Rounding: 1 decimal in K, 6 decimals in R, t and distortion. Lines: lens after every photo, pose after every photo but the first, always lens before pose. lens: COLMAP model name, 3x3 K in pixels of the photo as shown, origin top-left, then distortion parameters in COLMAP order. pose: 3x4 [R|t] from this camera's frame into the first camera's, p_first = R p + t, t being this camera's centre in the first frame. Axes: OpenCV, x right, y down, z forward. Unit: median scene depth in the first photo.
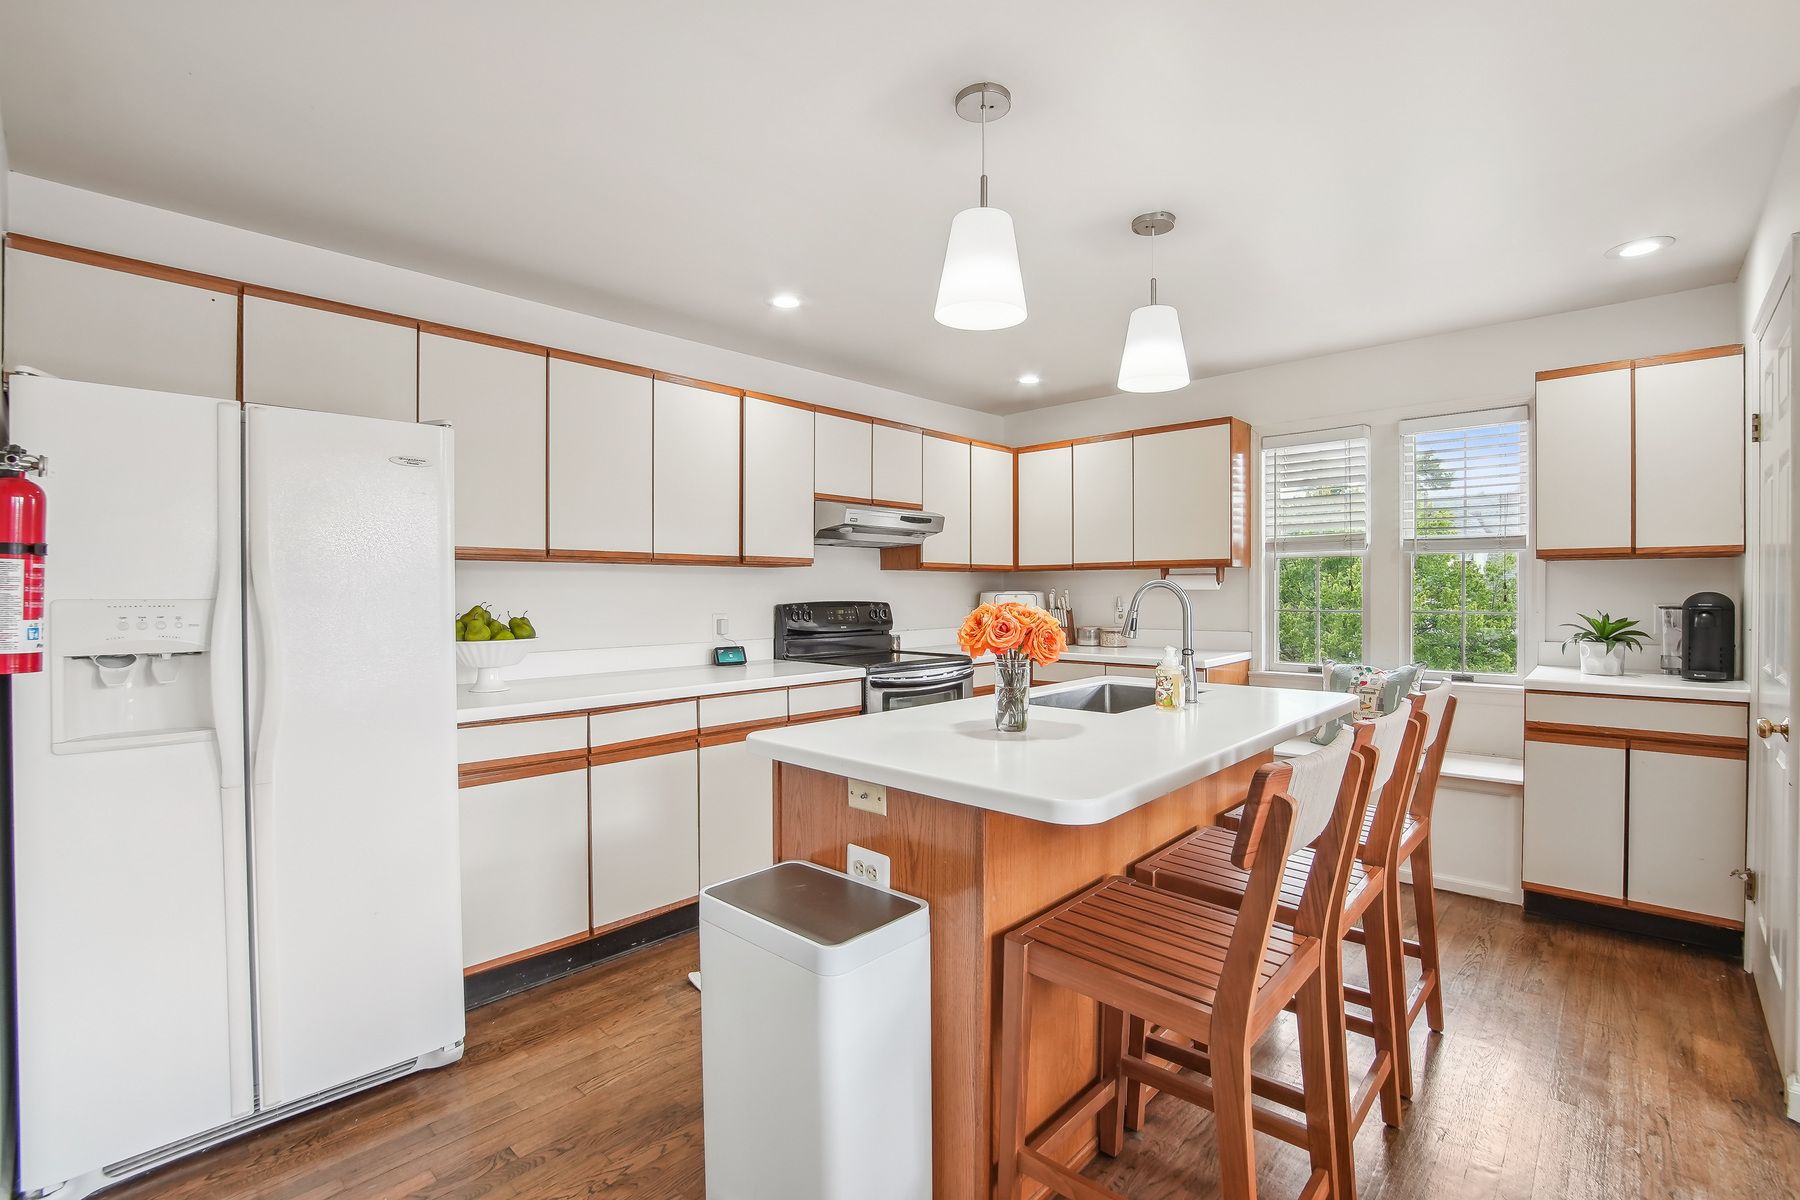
lens RADIAL K [[814.8, 0, 893.3], [0, 814.8, 589.0], [0, 0, 1]] dist [-0.040277, -0.000087]
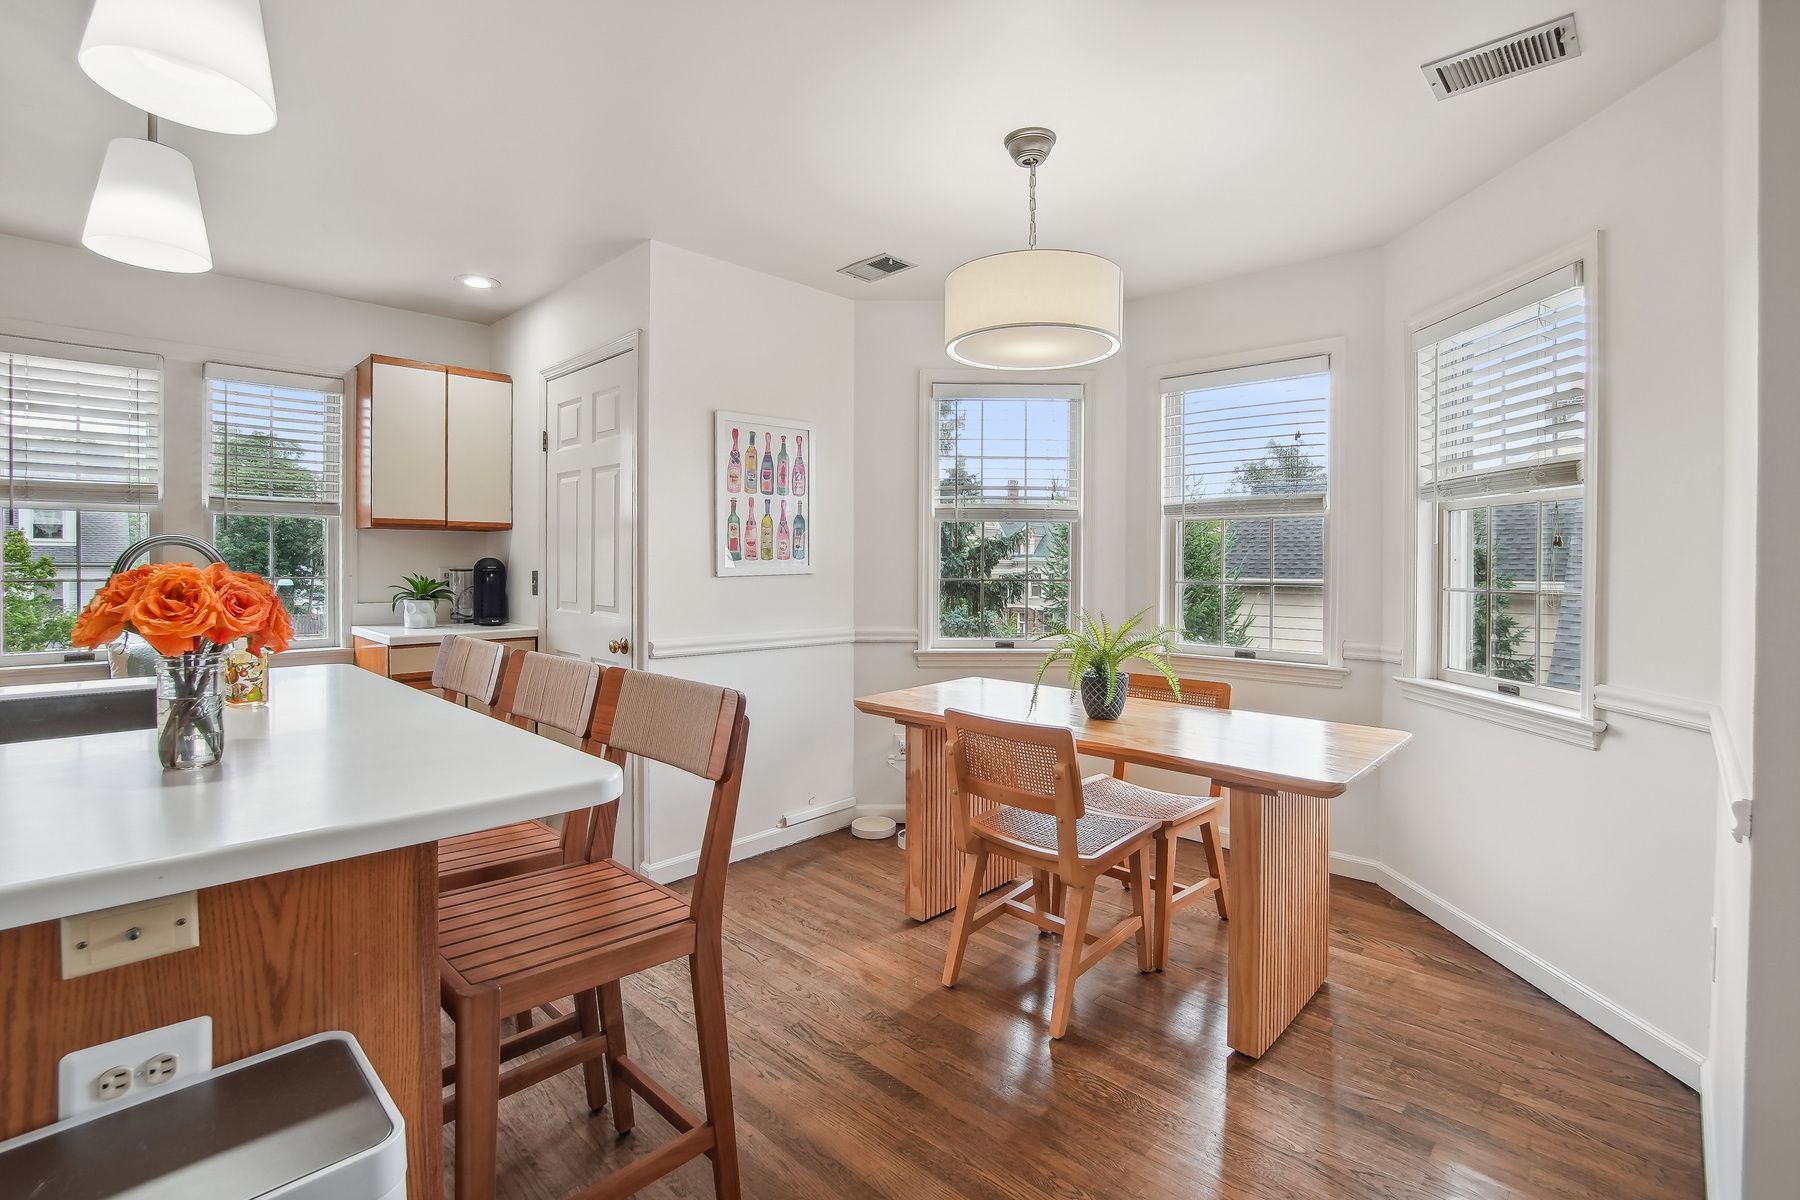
lens RADIAL K [[830.1, 0, 895.0], [0, 830.1, 538.0], [0, 0, 1]] dist [-0.040822, 0.008277]
pose [[0.015097, 0.029471, 0.999452, -0.321555], [-0.005626, 0.999552, -0.029389, 0.007595], [-0.999870, -0.005179, 0.015256, 0.295645]]
